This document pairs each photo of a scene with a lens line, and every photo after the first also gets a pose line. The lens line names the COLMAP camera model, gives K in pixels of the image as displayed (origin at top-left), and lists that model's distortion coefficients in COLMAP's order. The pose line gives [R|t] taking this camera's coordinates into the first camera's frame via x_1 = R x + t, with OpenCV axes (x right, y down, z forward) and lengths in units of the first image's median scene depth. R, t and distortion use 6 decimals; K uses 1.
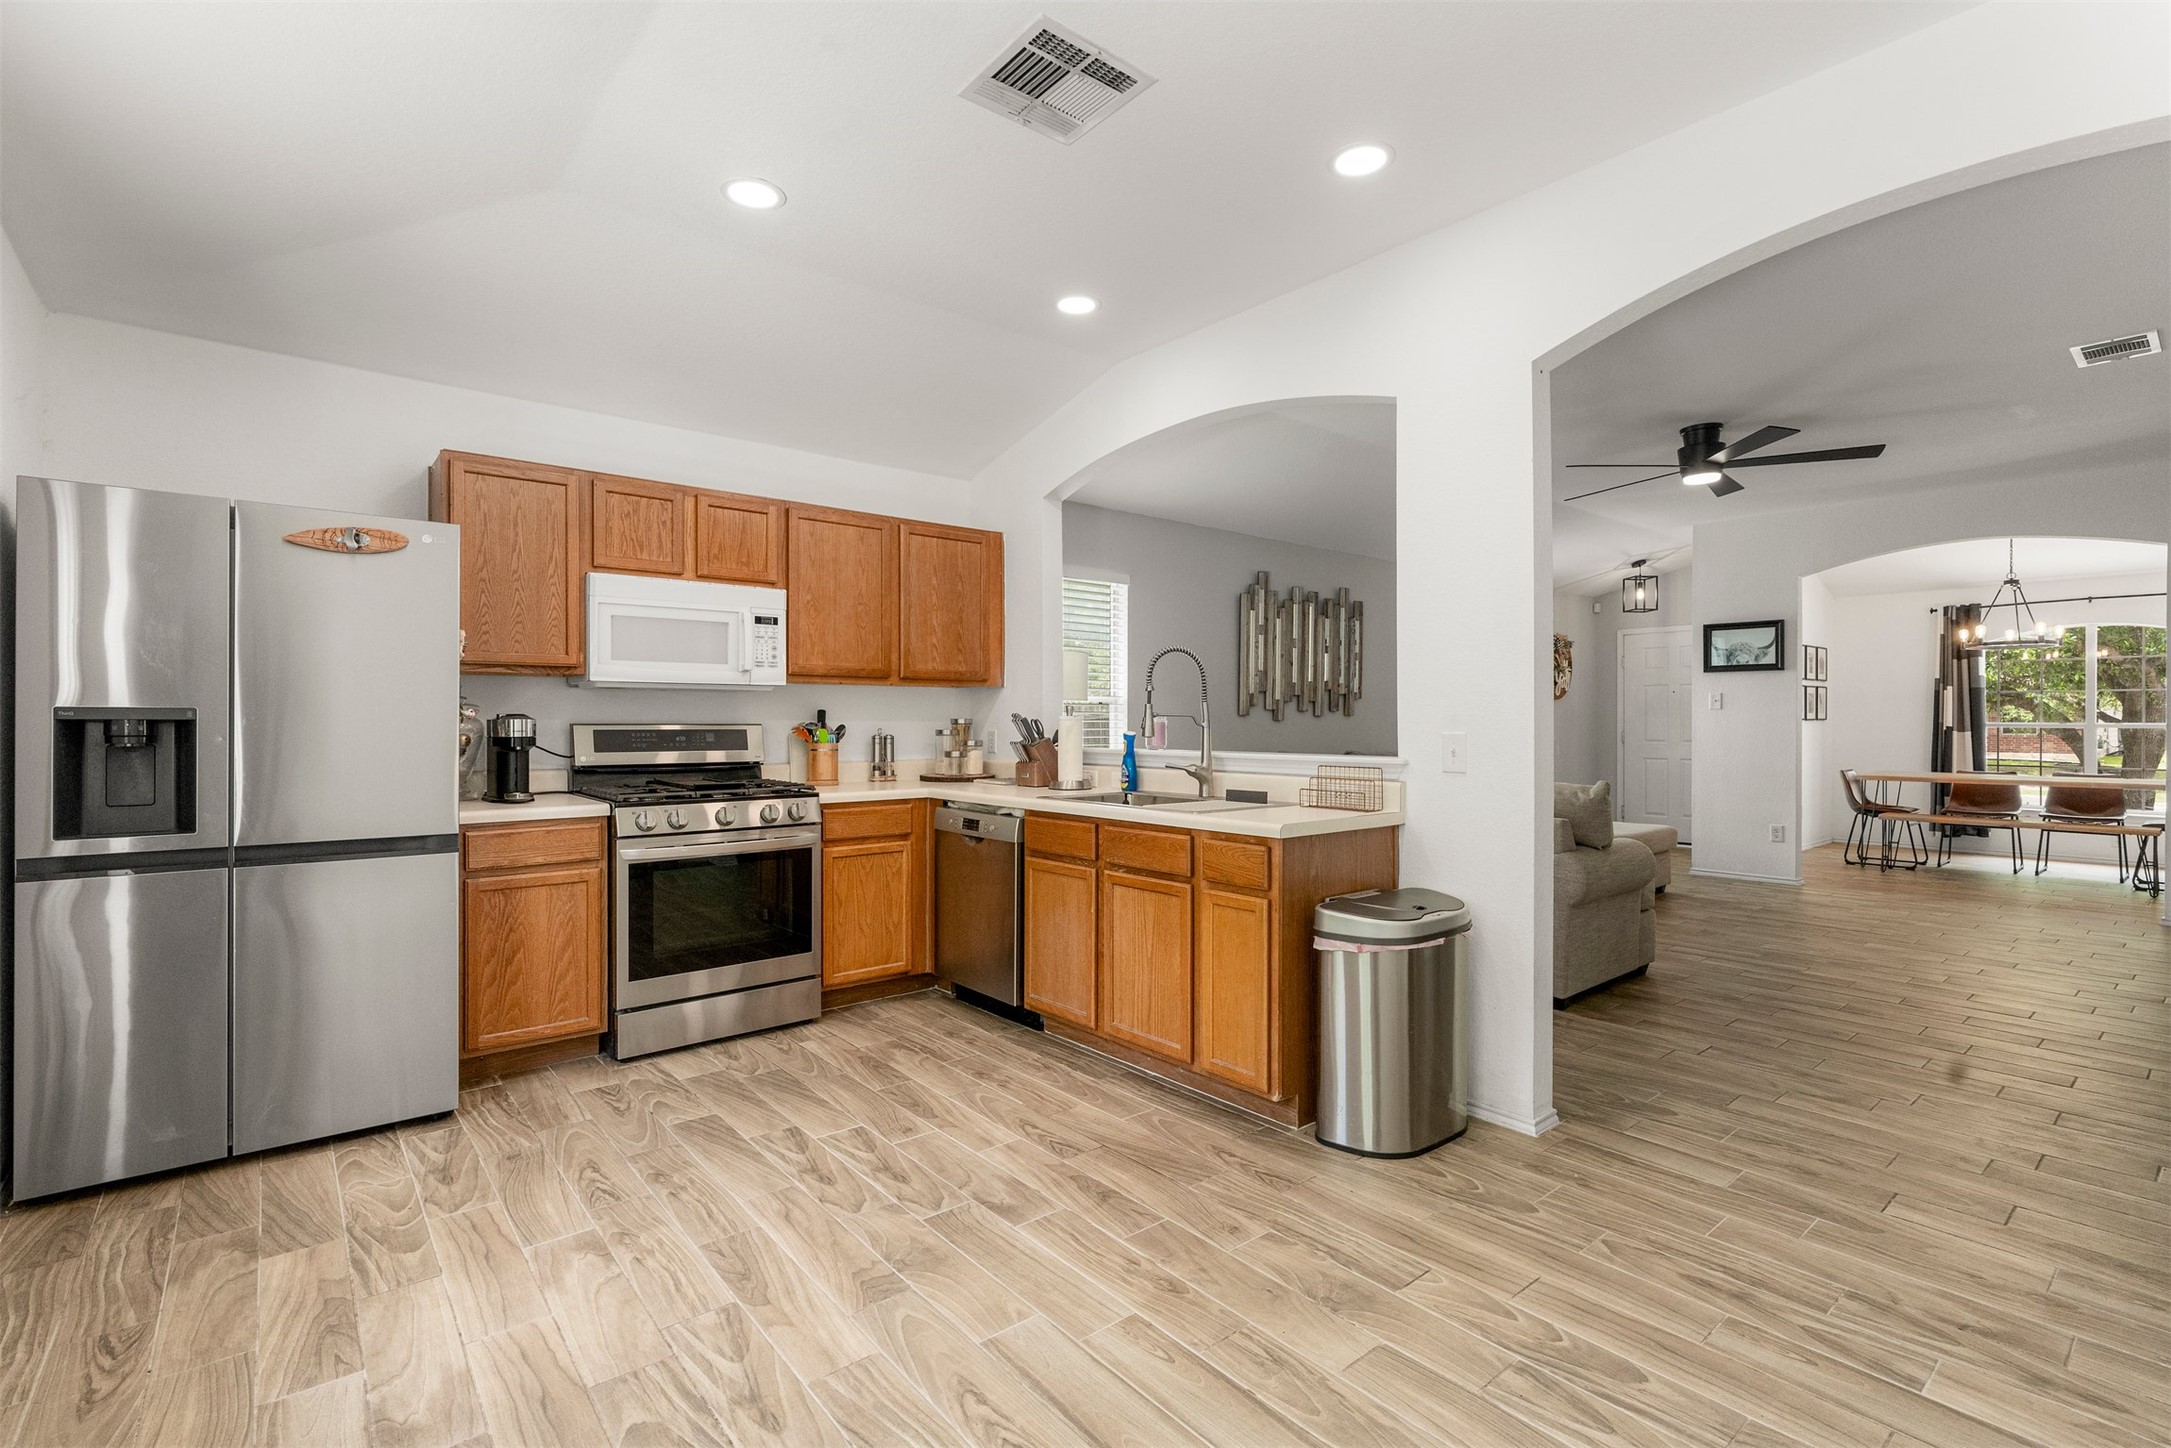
lens RADIAL K [[982.6, 0, 1084.5], [0, 982.6, 727.1], [0, 0, 1]] dist [0.002892, 0.000972]
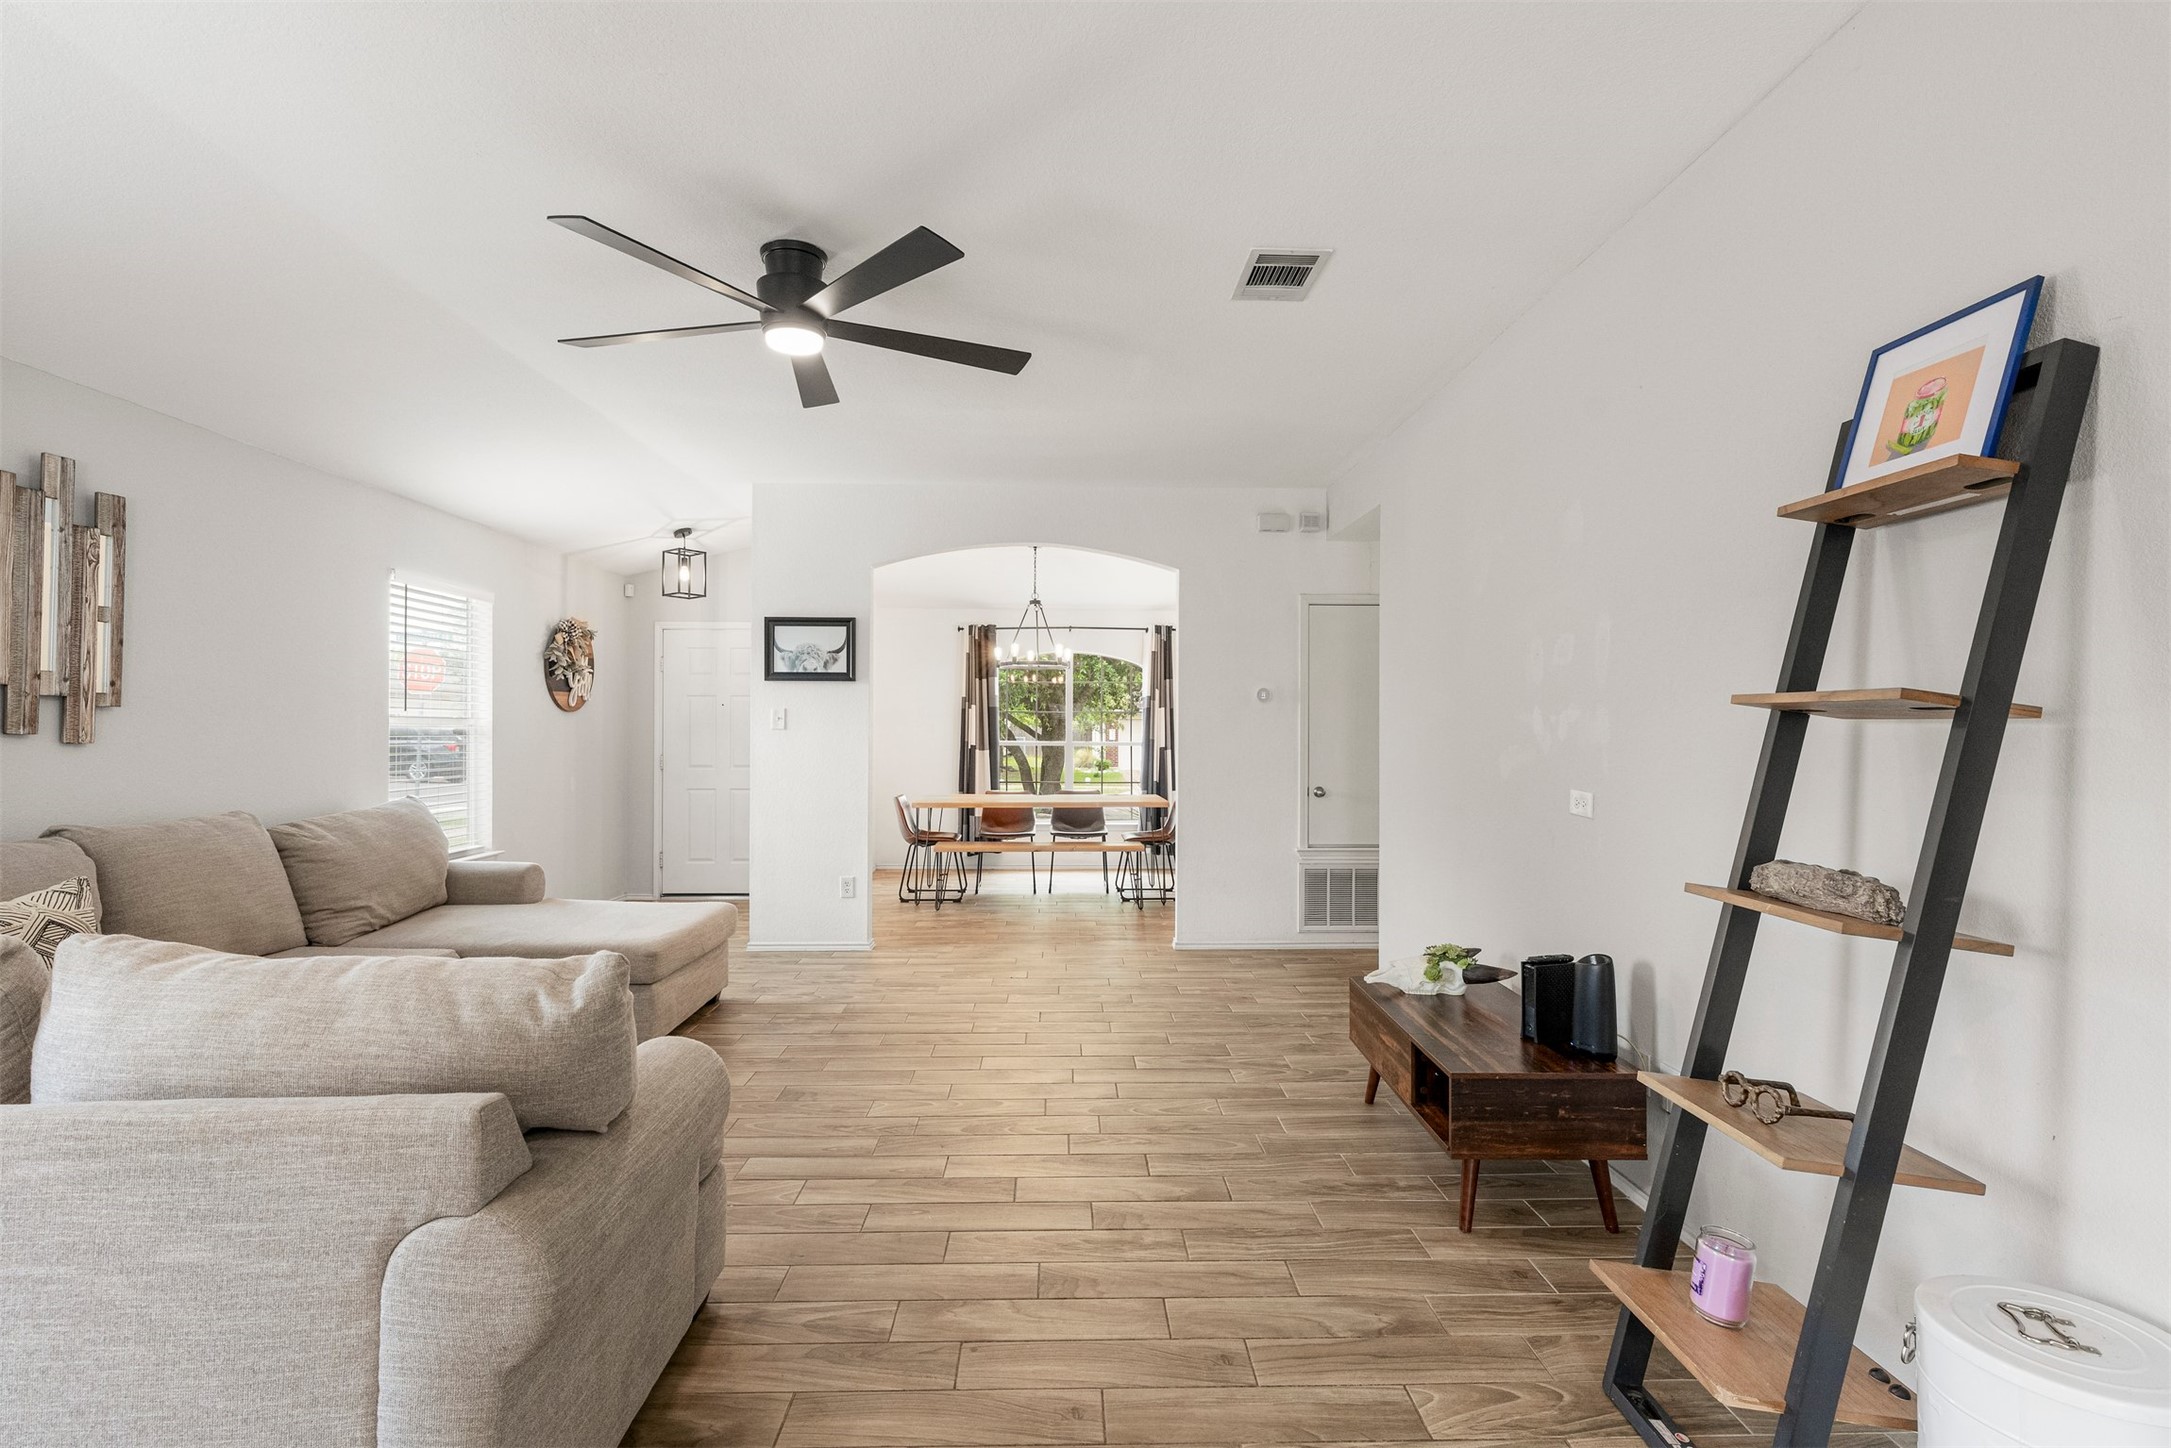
lens RADIAL K [[982.6, 0, 1086.0], [0, 982.6, 724.4], [0, 0, 1]] dist [0.002892, 0.000972]
pose [[0.615824, 0.005541, 0.787864, 0.382346], [0.002883, 0.999953, -0.009286, -0.029268], [-0.787879, 0.007990, 0.615779, 0.698754]]
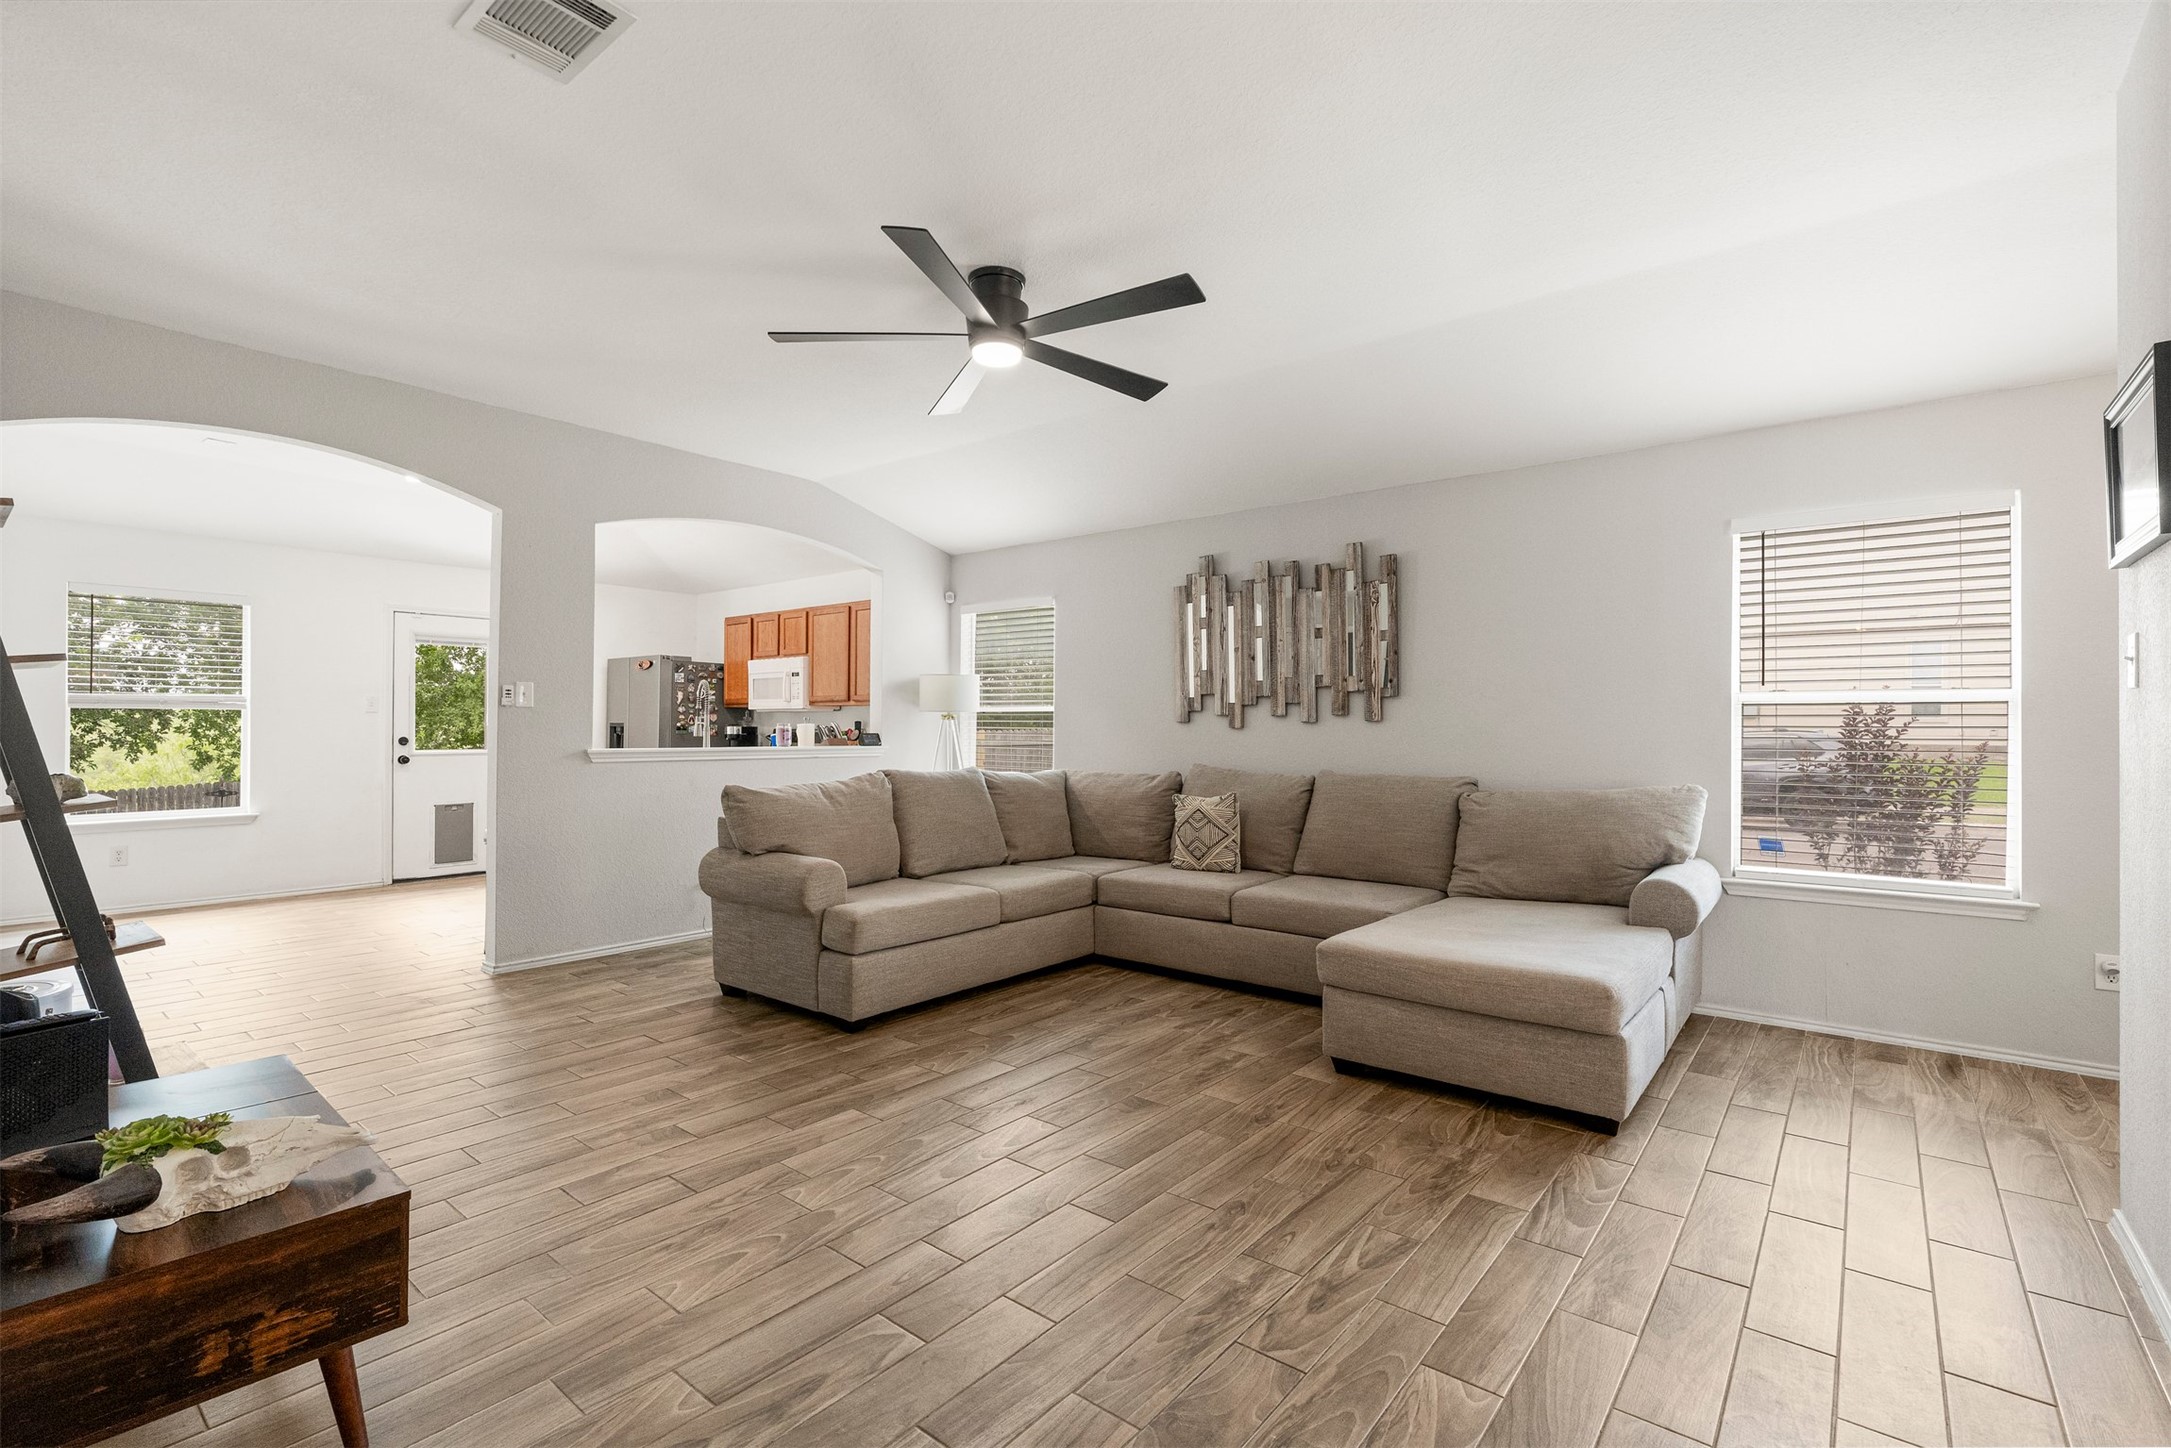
lens RADIAL K [[982.6, 0, 1080.3], [0, 982.6, 719.9], [0, 0, 1]] dist [0.002892, 0.000972]
pose [[0.185864, -0.009334, -0.982531, 1.765760], [-0.010031, 0.999885, -0.011397, -0.005612], [0.982524, 0.011974, 0.185749, 1.287807]]
